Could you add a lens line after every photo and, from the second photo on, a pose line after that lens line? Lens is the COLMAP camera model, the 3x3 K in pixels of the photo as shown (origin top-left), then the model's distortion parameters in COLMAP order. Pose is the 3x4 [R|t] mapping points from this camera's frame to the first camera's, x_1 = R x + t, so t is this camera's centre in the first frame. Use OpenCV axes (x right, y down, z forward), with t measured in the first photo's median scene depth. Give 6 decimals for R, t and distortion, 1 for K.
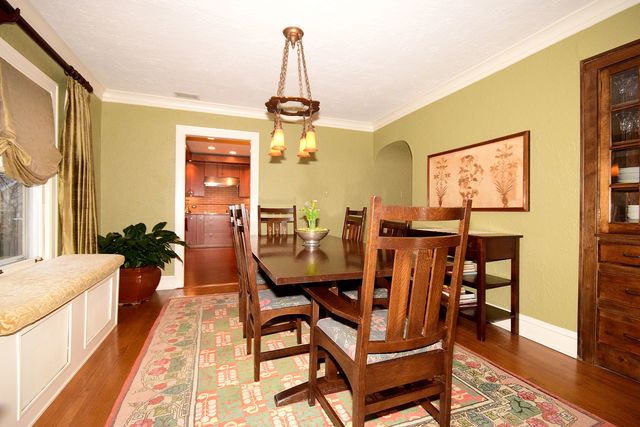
lens RADIAL K [[291.7, 0, 320.0], [0, 291.7, 212.7], [0, 0, 1]] dist [-0.014191, -0.001676]
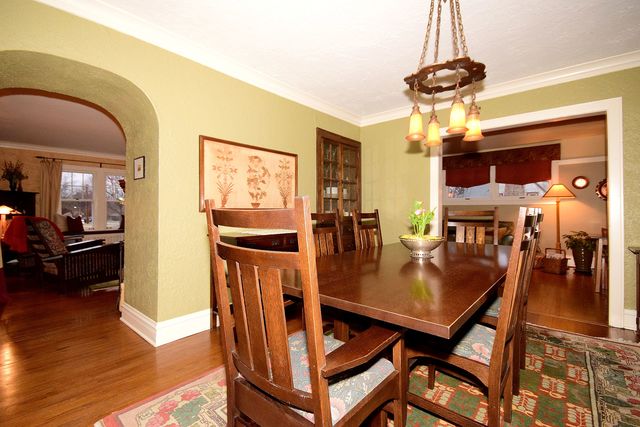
lens RADIAL K [[291.7, 0, 315.9], [0, 291.7, 207.0], [0, 0, 1]] dist [-0.014191, -0.001676]
pose [[-0.472130, -0.001056, 0.881528, -0.492139], [0.001427, 0.999997, 0.001962, -0.024308], [-0.881528, 0.002185, -0.472128, 1.337215]]
